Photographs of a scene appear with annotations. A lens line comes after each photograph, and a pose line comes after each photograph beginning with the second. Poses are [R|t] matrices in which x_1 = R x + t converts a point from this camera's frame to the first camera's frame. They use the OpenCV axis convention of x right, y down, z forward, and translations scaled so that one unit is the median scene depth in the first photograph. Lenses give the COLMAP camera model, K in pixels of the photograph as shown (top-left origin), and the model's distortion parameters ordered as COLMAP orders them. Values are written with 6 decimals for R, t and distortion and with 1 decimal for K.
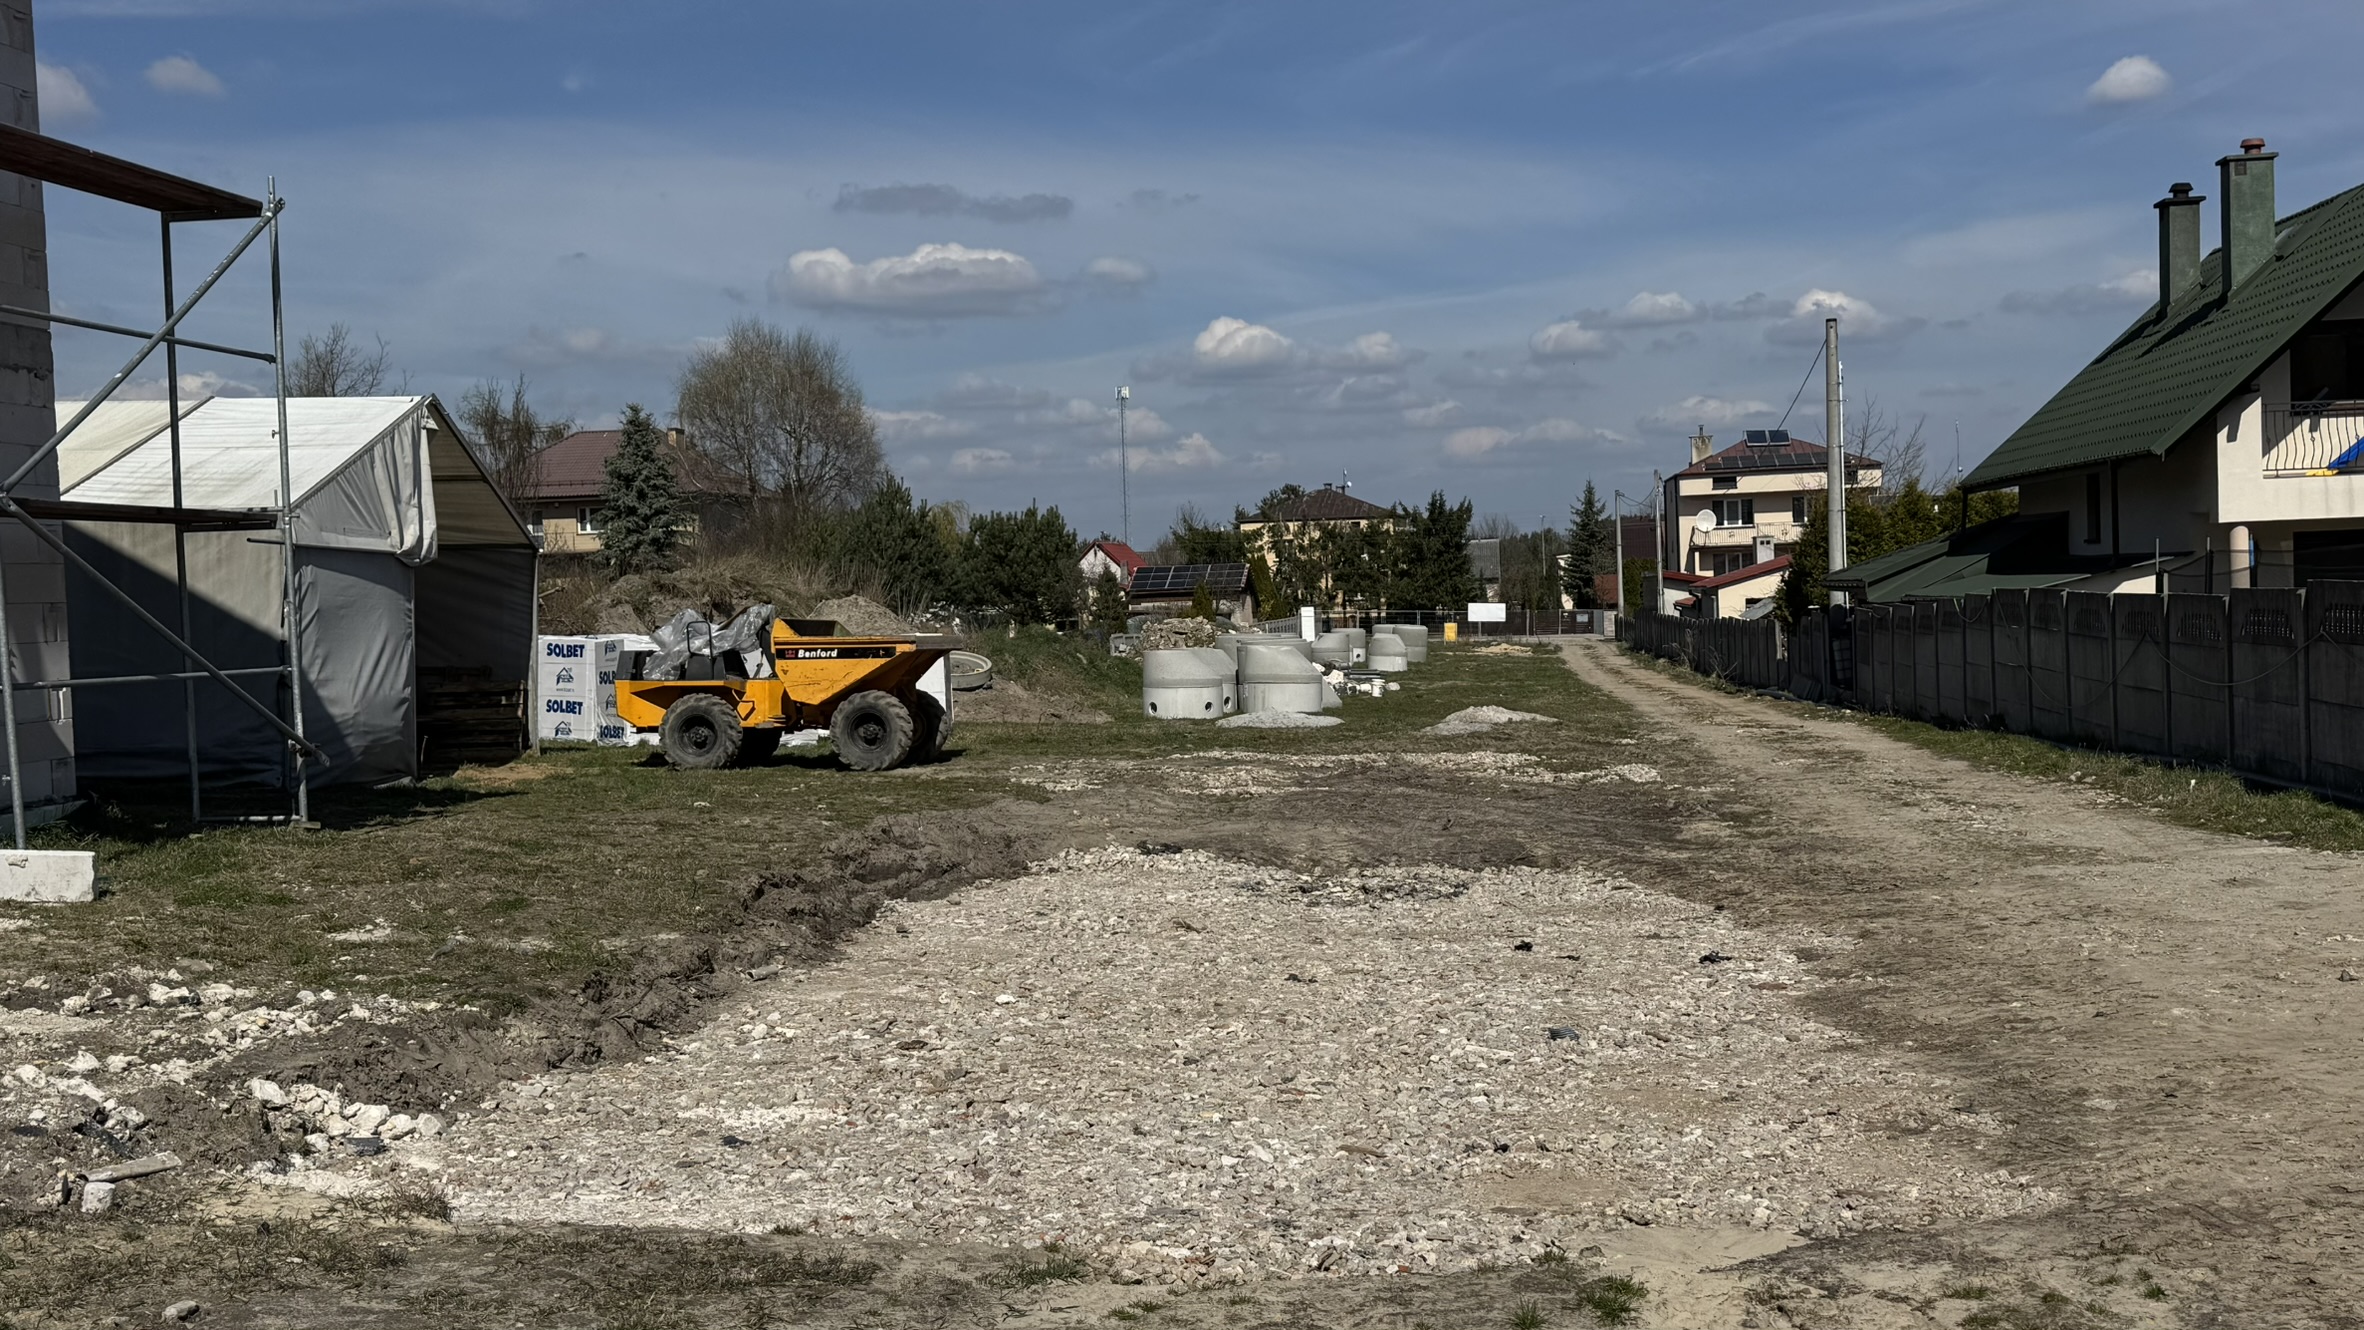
lens RADIAL K [[2296.8, 0, 1166.4], [0, 2296.8, 671.9], [0, 0, 1]] dist [0.188333, -0.429562]
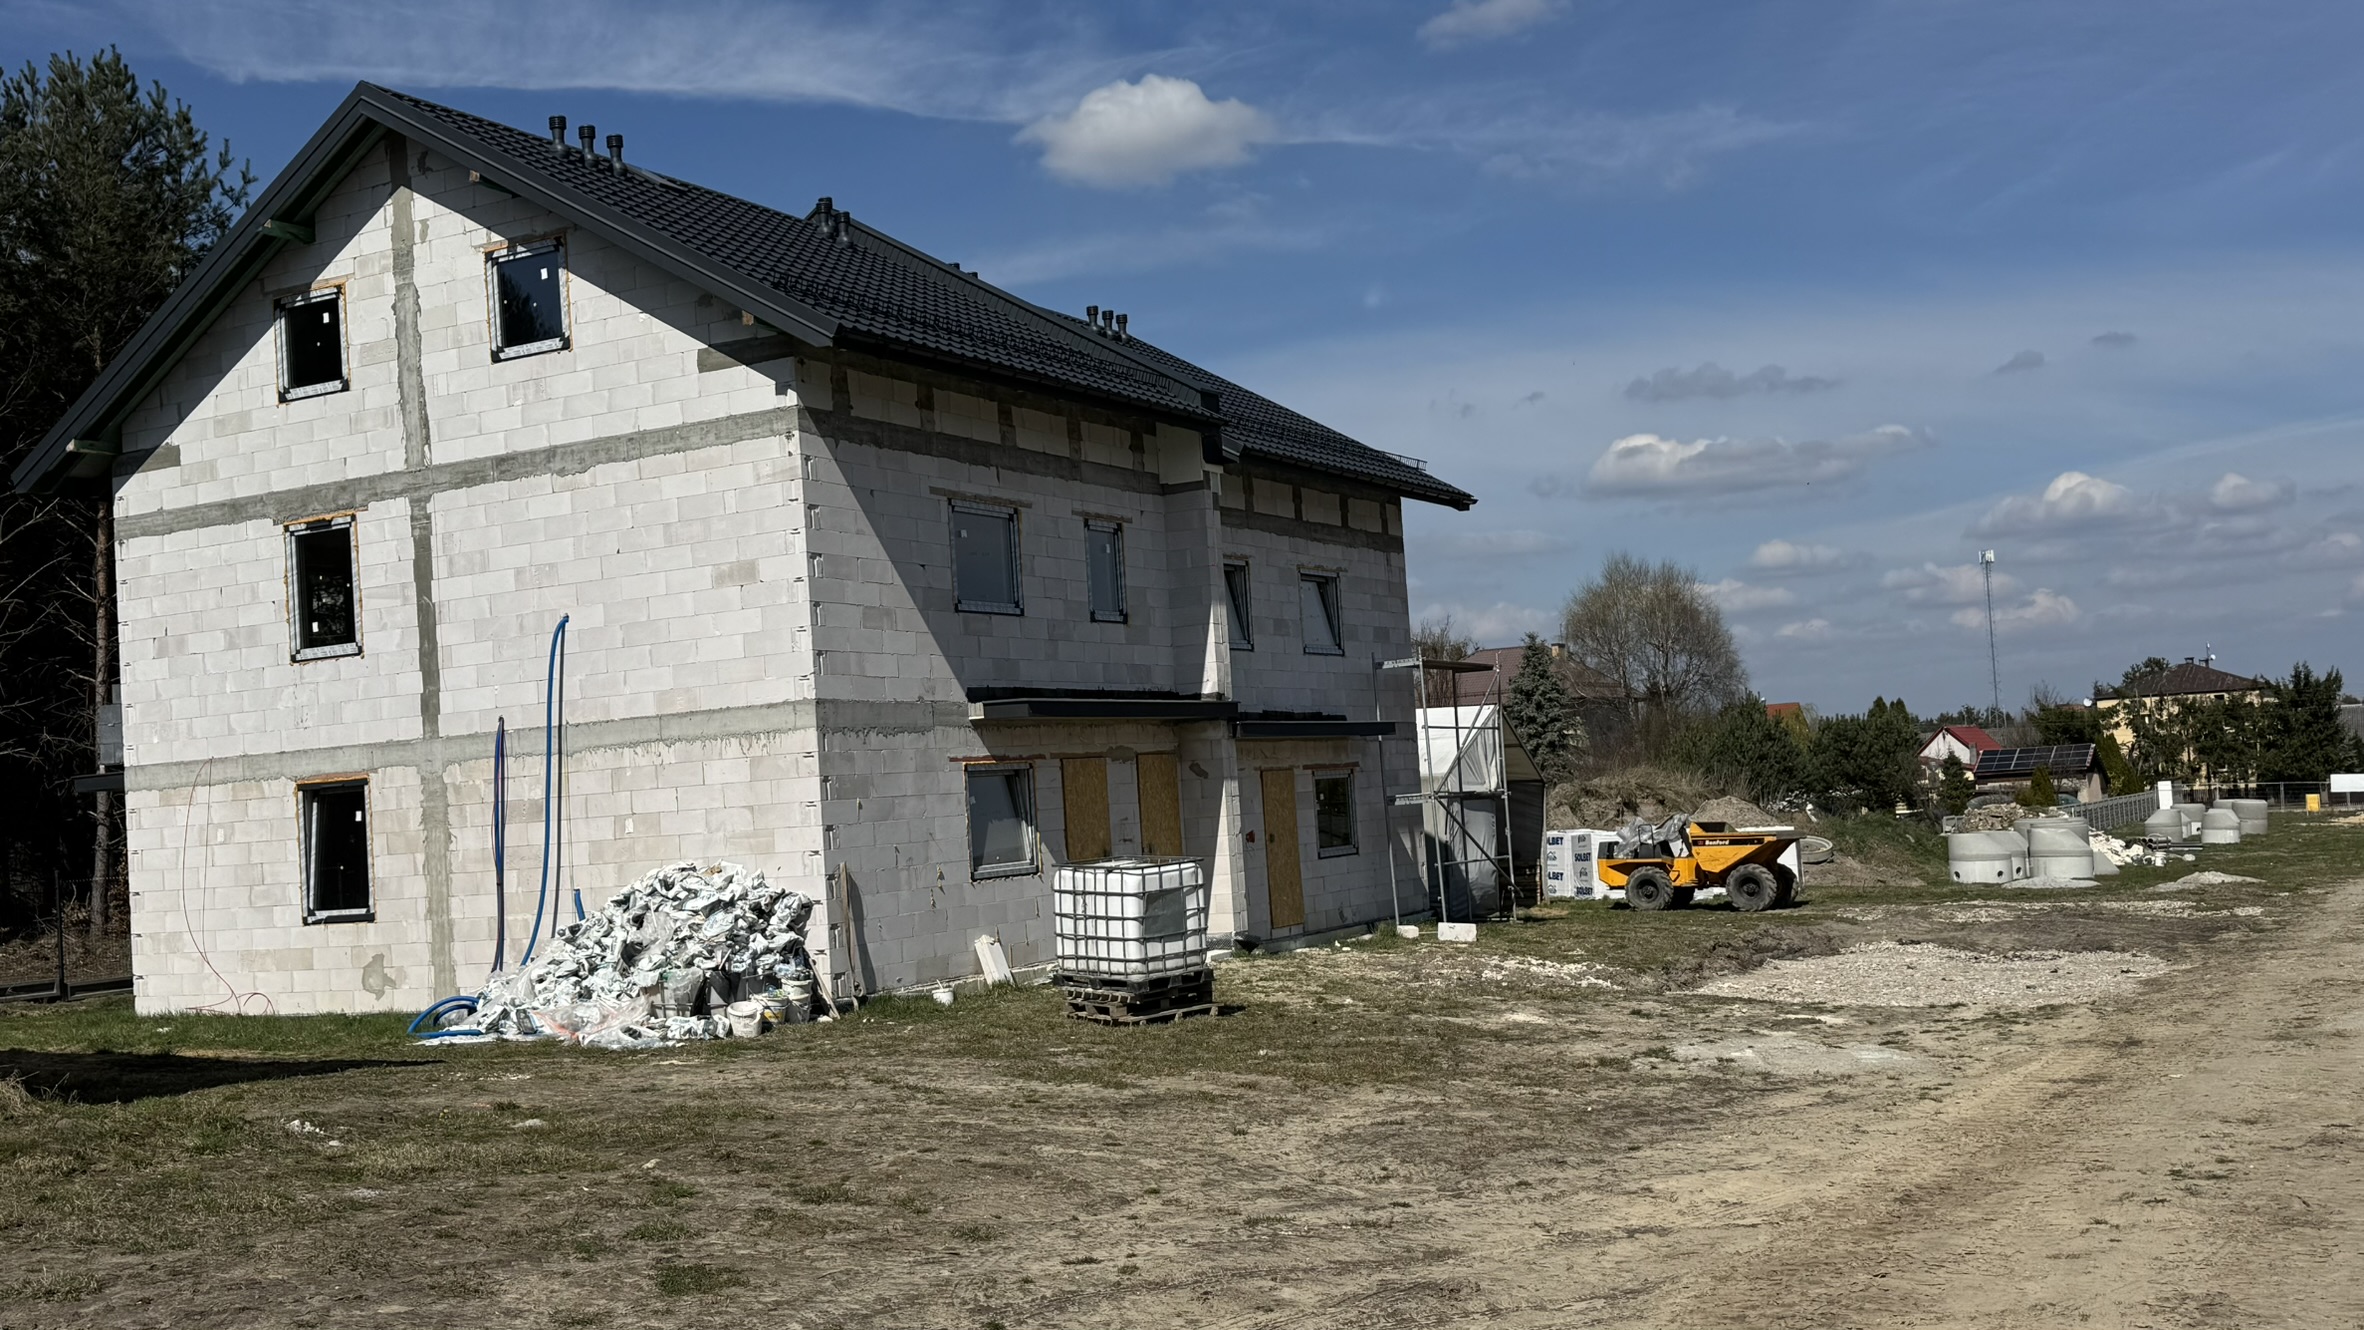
lens RADIAL K [[2296.8, 0, 1166.4], [0, 2296.8, 671.9], [0, 0, 1]] dist [0.188333, -0.429562]
pose [[0.934345, -0.042129, -0.353870, 0.043296], [0.015211, 0.996798, -0.078507, -0.002765], [0.356044, 0.067969, 0.931994, -0.402654]]
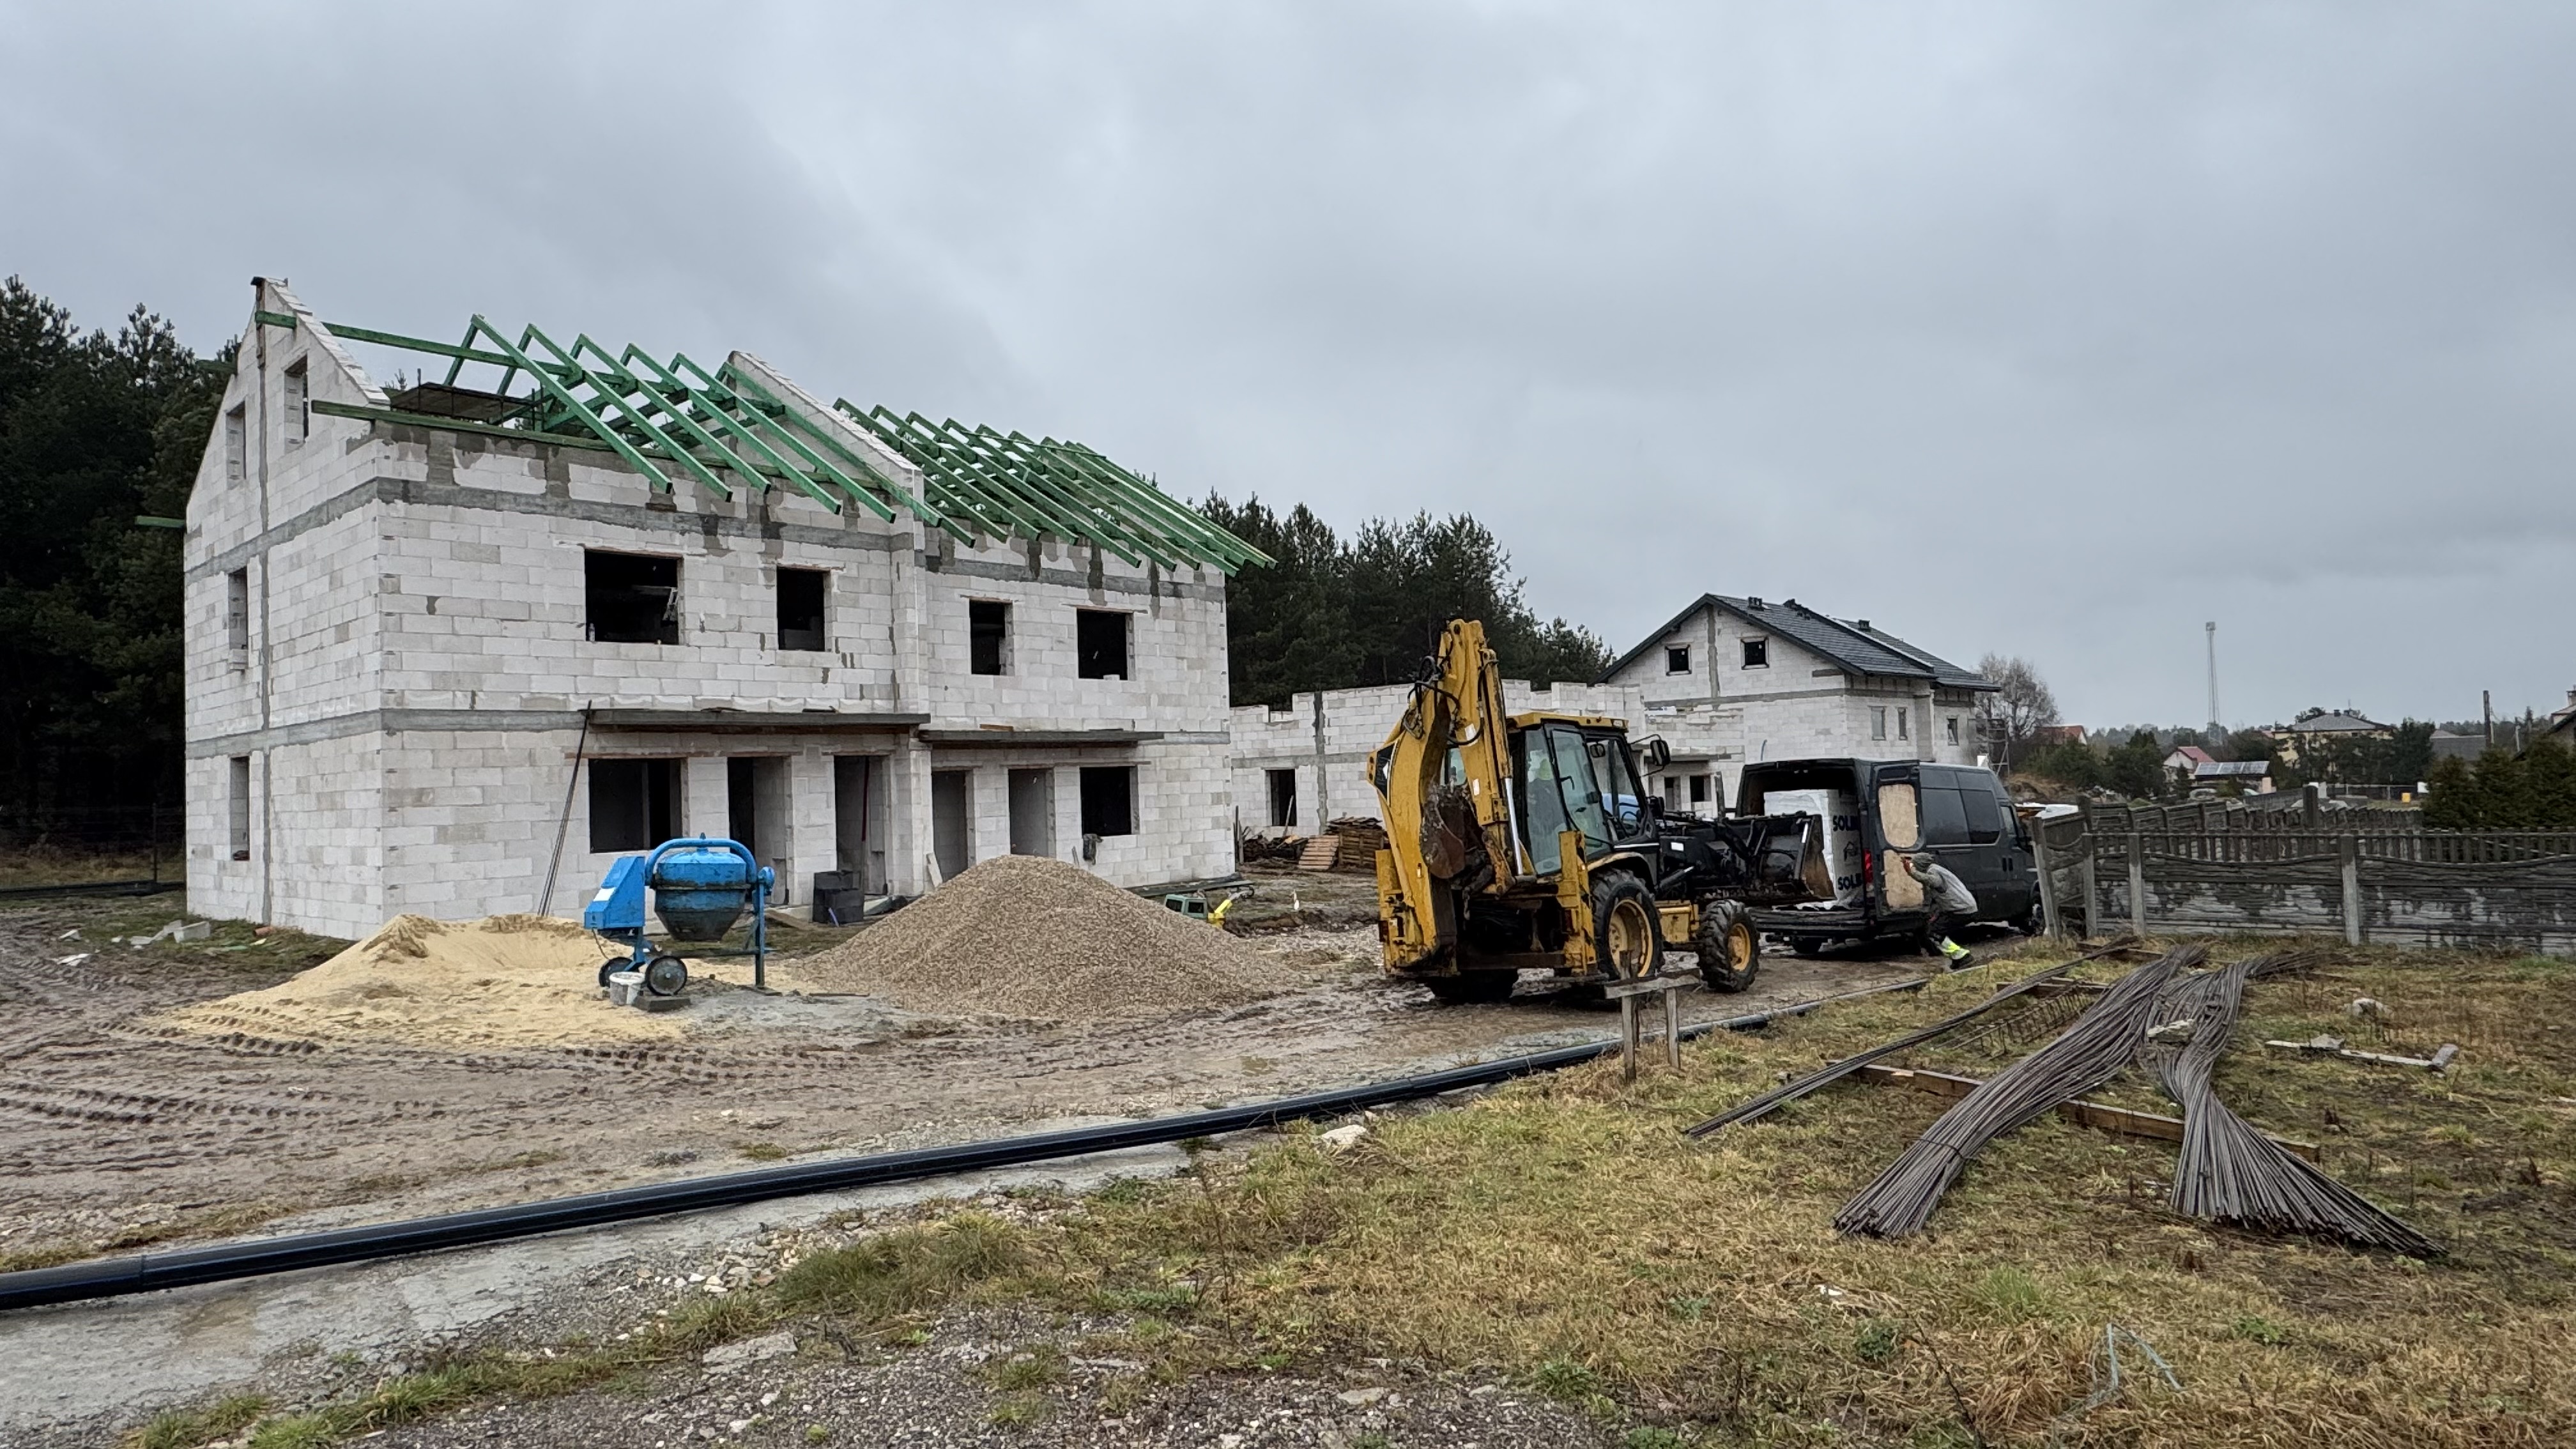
lens RADIAL K [[1462.1, 0, 1280.2], [0, 1462.1, 730.5], [0, 0, 1]] dist [-0.000715, -0.000571]
pose [[0.830126, -0.008886, -0.557505, 0.070308], [-0.019356, 0.998811, -0.044740, -0.004518], [0.557239, 0.047931, 0.828967, -1.107925]]
